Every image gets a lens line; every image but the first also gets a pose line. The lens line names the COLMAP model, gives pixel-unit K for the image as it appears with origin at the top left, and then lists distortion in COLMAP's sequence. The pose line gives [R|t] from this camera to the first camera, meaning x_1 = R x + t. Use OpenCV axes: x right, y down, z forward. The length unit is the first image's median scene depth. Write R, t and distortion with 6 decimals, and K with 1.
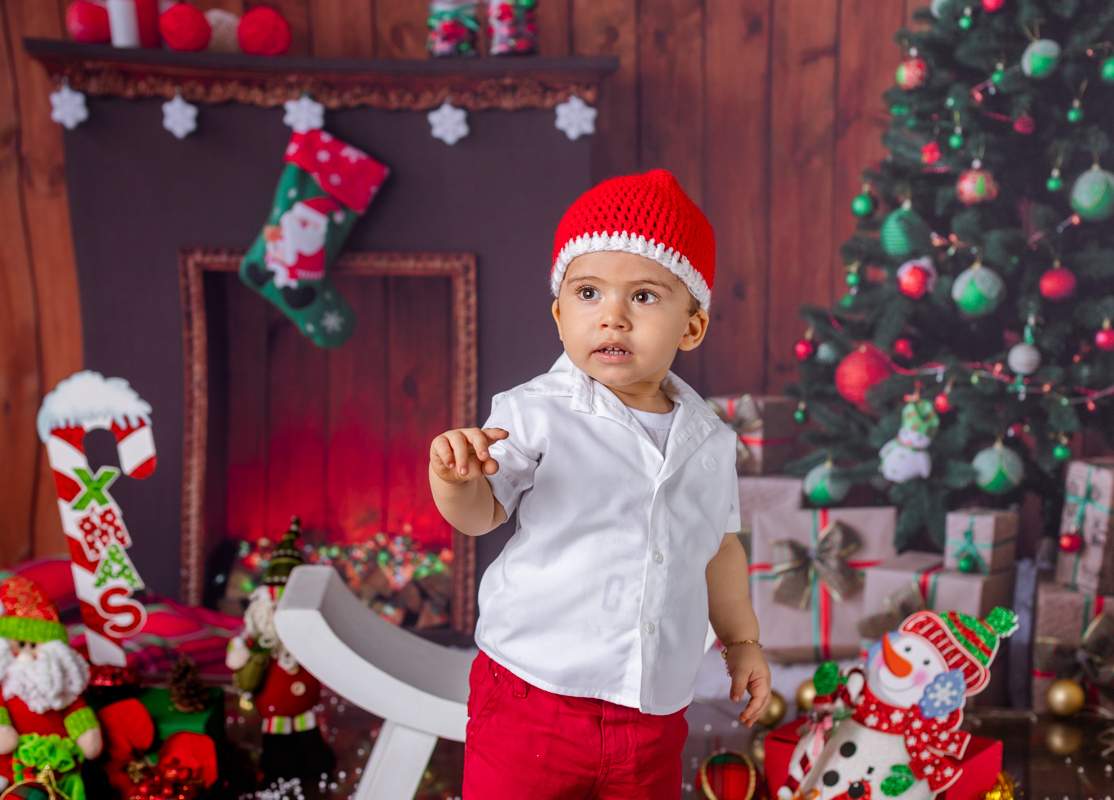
lens RADIAL K [[2083.4, 0, 554.1], [0, 2083.4, 376.8], [0, 0, 1]] dist [-0.145453, 0.072907]
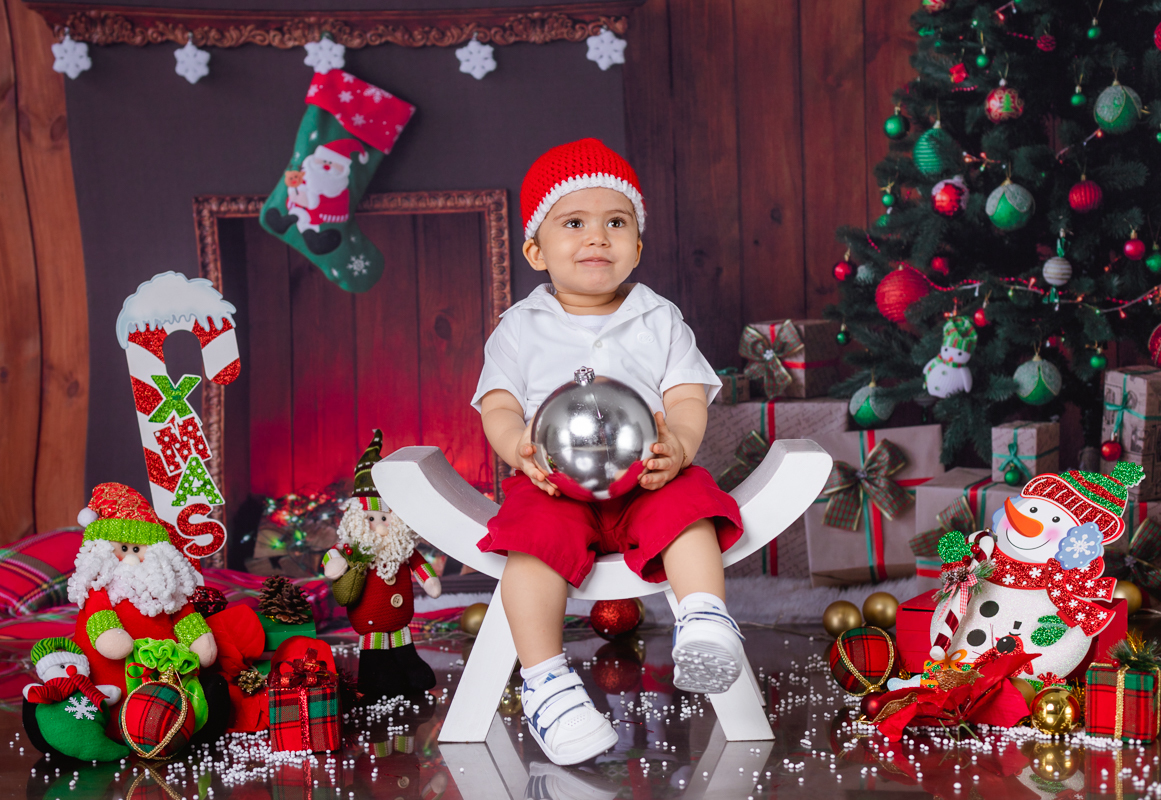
lens RADIAL K [[2051.4, 0, 535.3], [0, 2051.4, 396.4], [0, 0, 1]] dist [-0.141364, 0.050965]
pose [[0.989918, -0.033429, 0.137638, -0.165639], [0.044512, 0.995939, -0.078252, 0.118317], [-0.134463, 0.083590, 0.987387, 0.048206]]
